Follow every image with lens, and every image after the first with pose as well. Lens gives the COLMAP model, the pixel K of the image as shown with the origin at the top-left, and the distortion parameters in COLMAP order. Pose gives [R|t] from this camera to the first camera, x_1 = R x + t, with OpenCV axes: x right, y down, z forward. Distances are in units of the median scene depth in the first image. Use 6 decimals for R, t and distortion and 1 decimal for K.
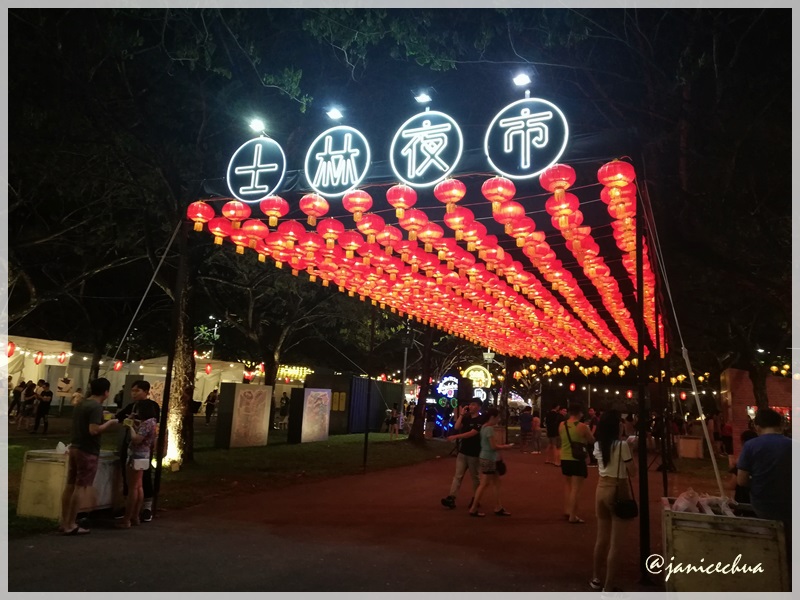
lens RADIAL K [[618.9, 0, 400.0], [0, 618.9, 300.0], [0, 0, 1]] dist [0.003660, 0.001332]
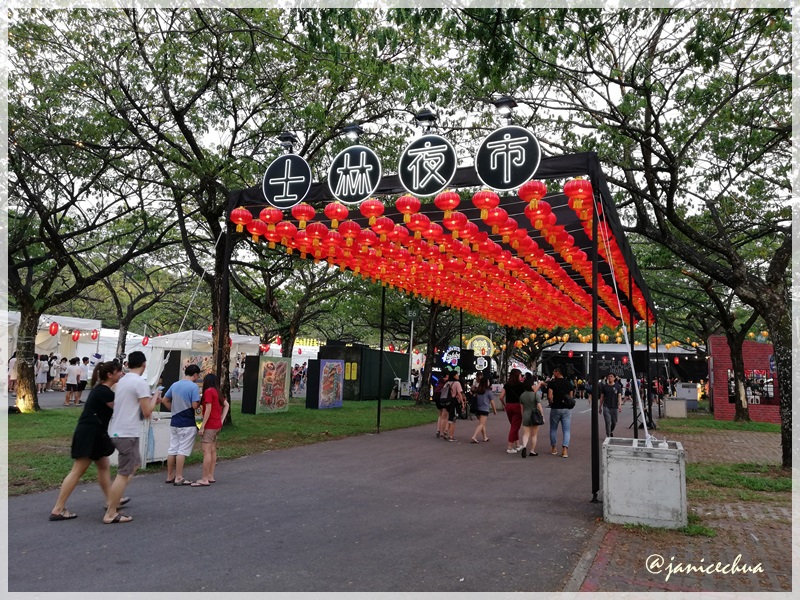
lens RADIAL K [[618.9, 0, 400.0], [0, 618.9, 300.0], [0, 0, 1]] dist [0.003660, 0.001332]
pose [[0.999824, -0.016608, -0.008679, -0.005693], [0.017013, 0.998656, 0.048957, -0.035861], [0.007854, -0.049096, 0.998763, -0.222584]]
